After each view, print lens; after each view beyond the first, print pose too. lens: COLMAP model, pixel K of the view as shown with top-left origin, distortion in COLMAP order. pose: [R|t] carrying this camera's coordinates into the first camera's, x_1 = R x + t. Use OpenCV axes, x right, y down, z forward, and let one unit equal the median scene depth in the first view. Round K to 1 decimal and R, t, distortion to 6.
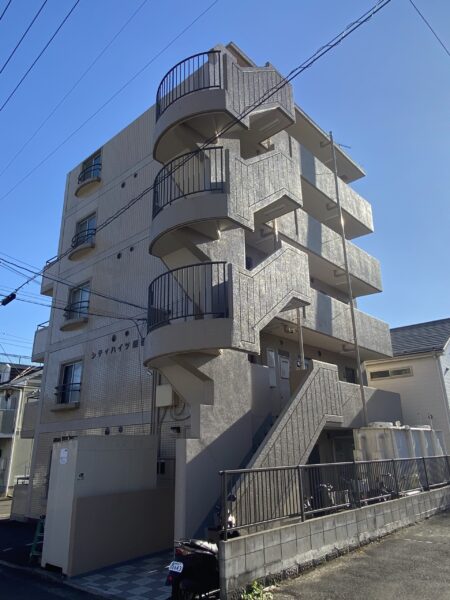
lens RADIAL K [[421.2, 0, 225.0], [0, 421.2, 300.0], [0, 0, 1]] dist [-0.000707, -0.000190]
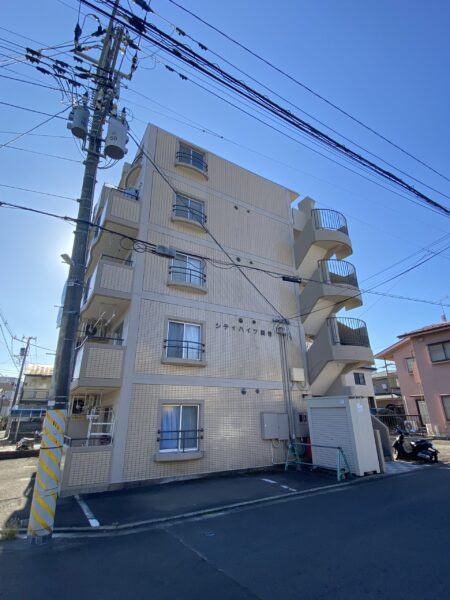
lens RADIAL K [[290.0, 0, 225.0], [0, 290.0, 300.0], [0, 0, 1]] dist [0.000445, 0.000022]
pose [[0.290075, 0.367811, 0.883500, -1.119035], [-0.312396, 0.909014, -0.275865, 0.303073], [-0.904580, -0.195981, 0.378585, 0.733218]]
